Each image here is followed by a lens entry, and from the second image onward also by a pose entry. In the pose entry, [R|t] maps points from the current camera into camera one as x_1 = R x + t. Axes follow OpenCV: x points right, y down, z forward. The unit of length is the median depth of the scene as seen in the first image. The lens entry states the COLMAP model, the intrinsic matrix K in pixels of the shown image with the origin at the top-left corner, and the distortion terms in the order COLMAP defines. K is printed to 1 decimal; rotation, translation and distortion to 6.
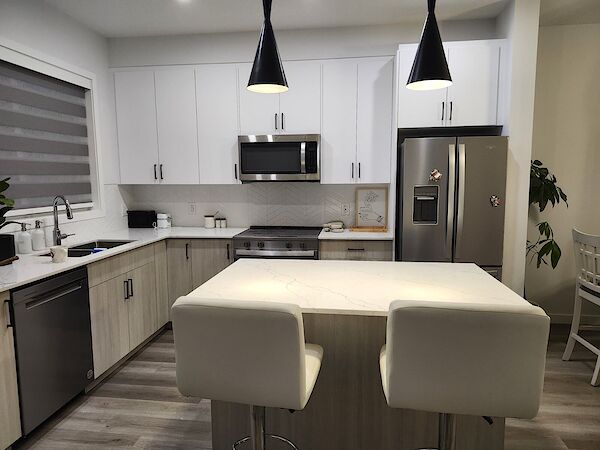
lens RADIAL K [[421.1, 0, 300.0], [0, 421.1, 225.0], [0, 0, 1]] dist [0.000720, 0.000211]
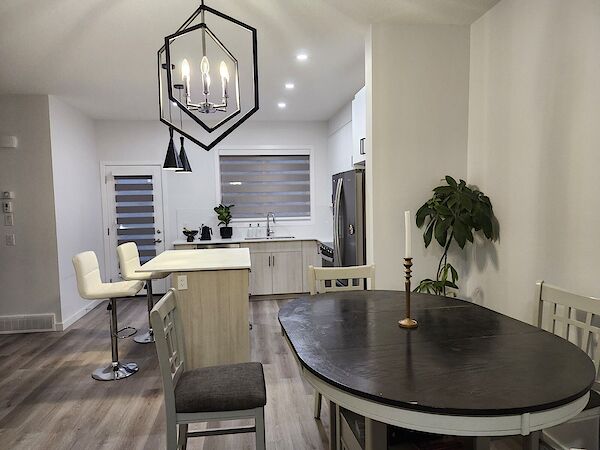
lens RADIAL K [[421.1, 0, 300.0], [0, 421.1, 225.0], [0, 0, 1]] dist [0.000720, 0.000211]
pose [[0.253129, 0.059162, -0.965622, 1.387955], [-0.088538, 0.995356, 0.037774, -0.091989], [0.963373, 0.075933, 0.257191, 0.559649]]
